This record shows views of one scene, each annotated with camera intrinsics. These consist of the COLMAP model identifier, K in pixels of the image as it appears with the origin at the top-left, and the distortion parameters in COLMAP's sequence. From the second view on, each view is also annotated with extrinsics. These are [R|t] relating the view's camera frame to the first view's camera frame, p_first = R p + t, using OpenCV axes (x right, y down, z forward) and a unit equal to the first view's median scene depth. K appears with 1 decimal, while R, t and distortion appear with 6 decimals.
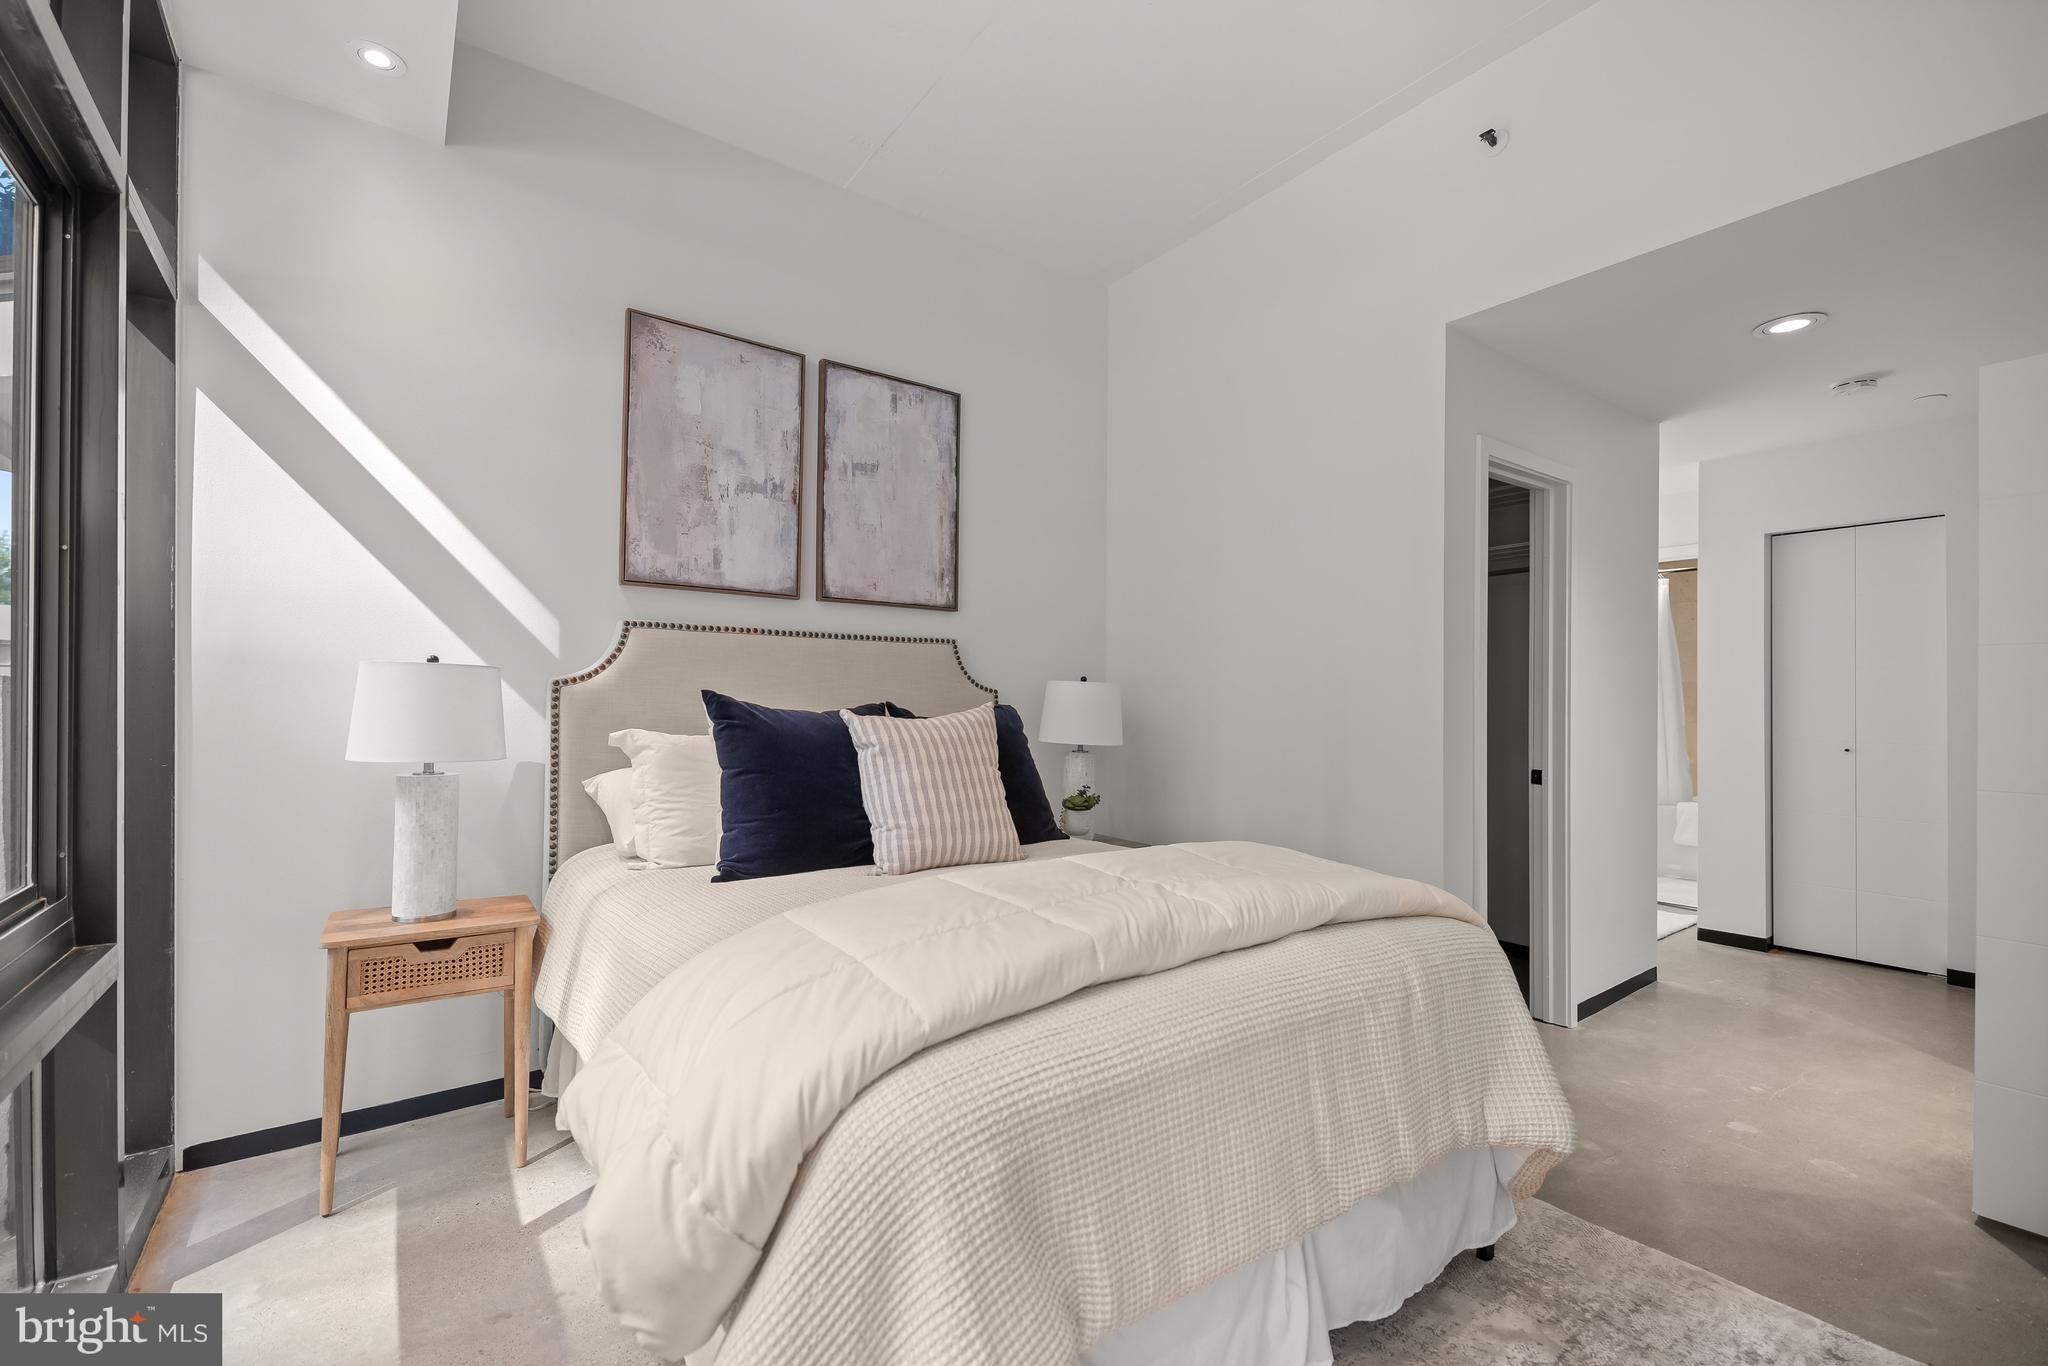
lens RADIAL K [[855.3, 0, 1028.2], [0, 855.3, 697.3], [0, 0, 1]] dist [-0.004278, -0.000363]
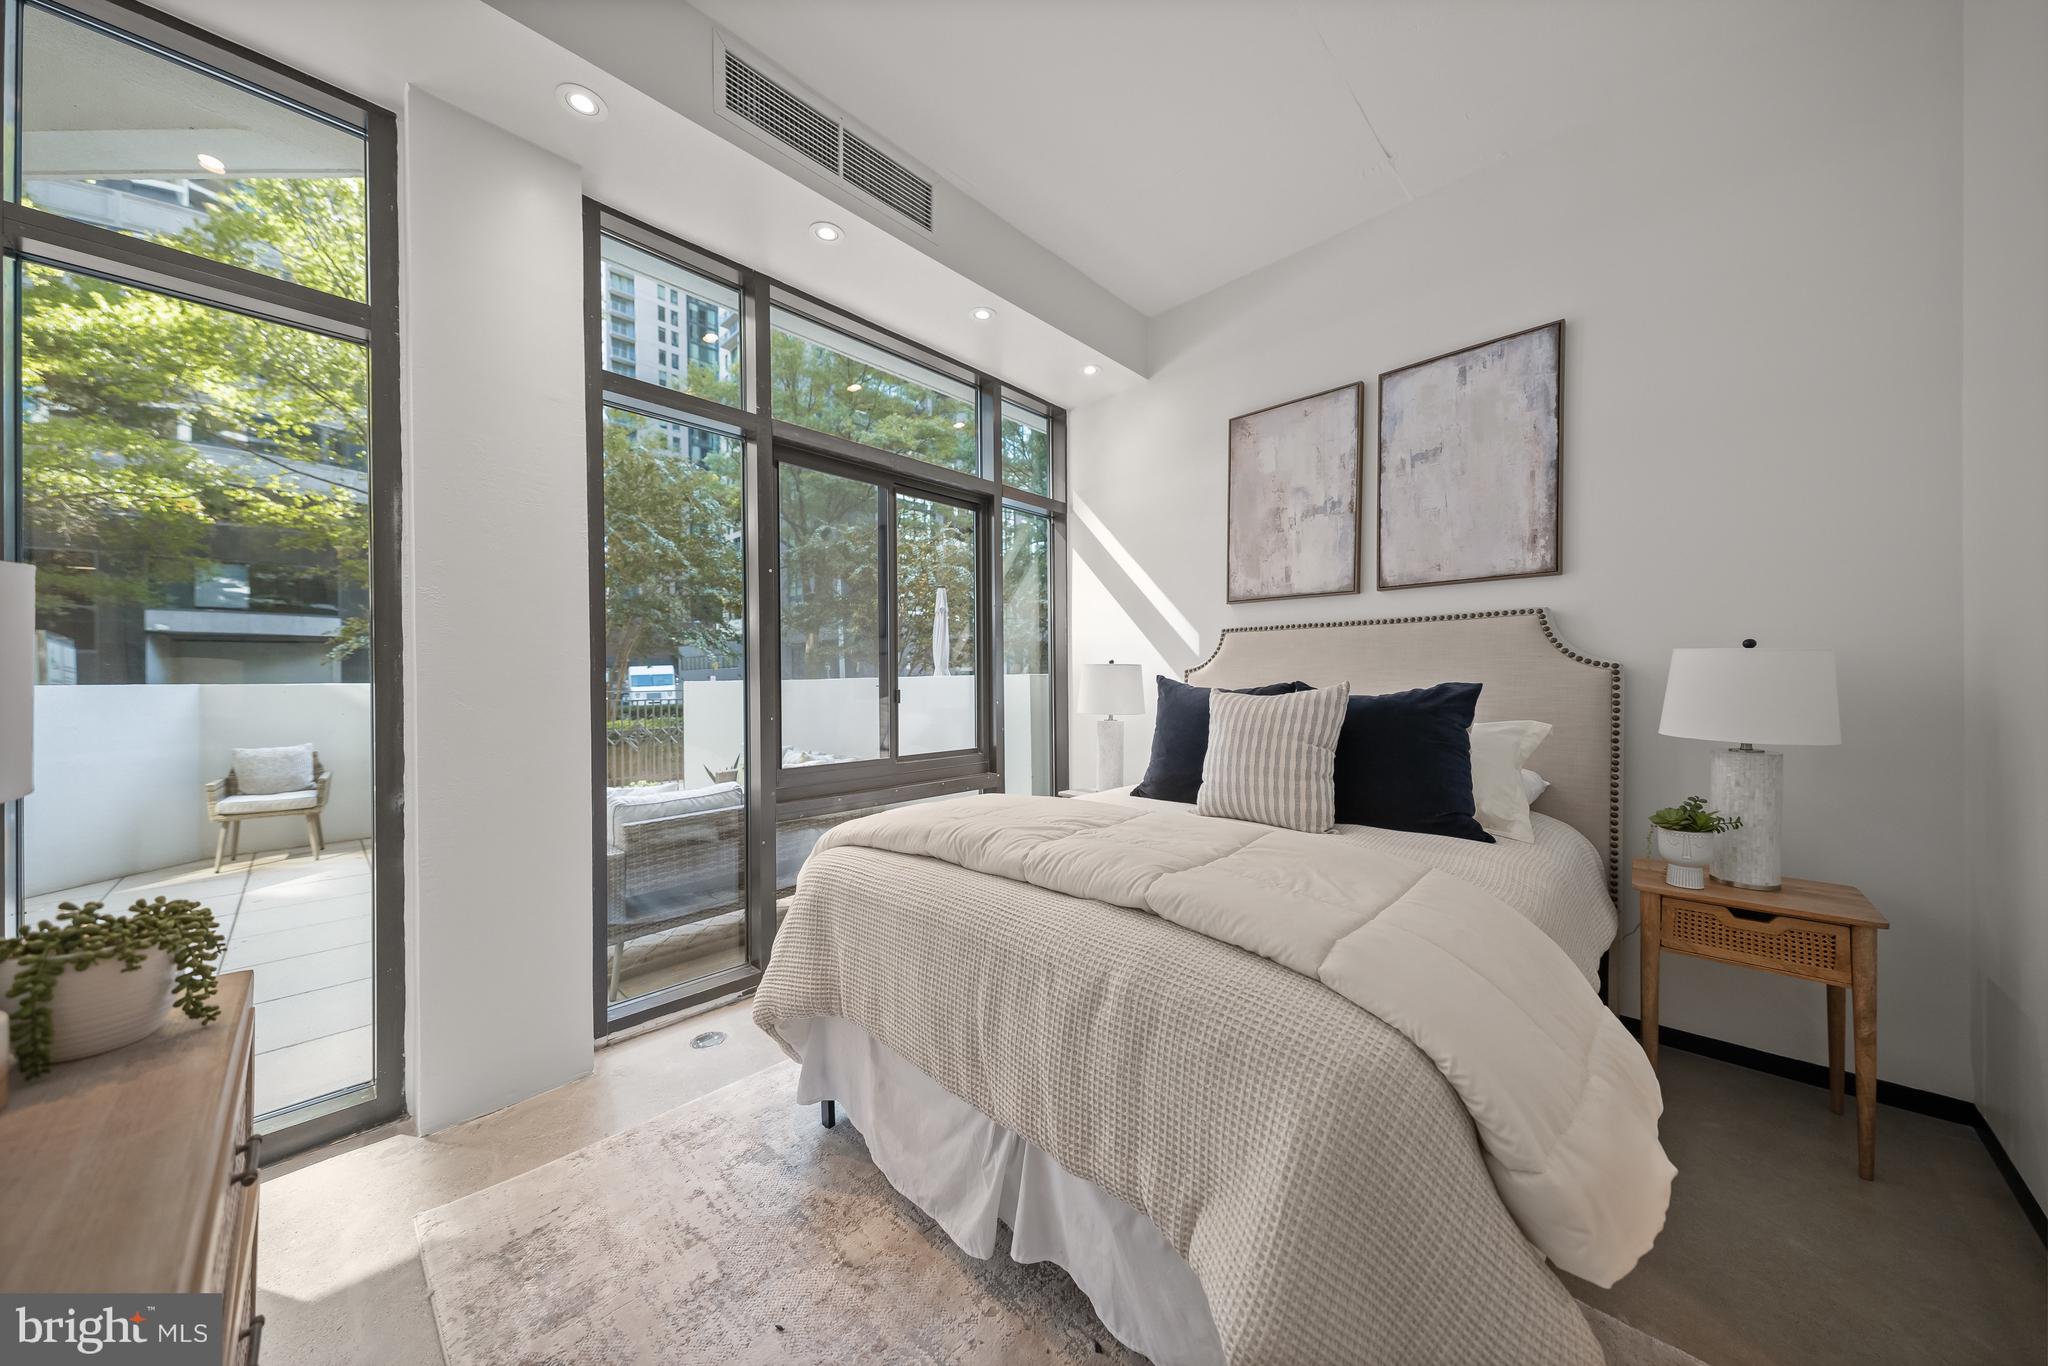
lens RADIAL K [[679.4, 0, 1026.9], [0, 679.4, 686.0], [0, 0, 1]] dist [0.000816, 0.000009]
pose [[0.151171, -0.003137, -0.988503, 0.578601], [0.010328, 0.999945, -0.001593, 0.008590], [0.988454, -0.009968, 0.151195, 0.412292]]
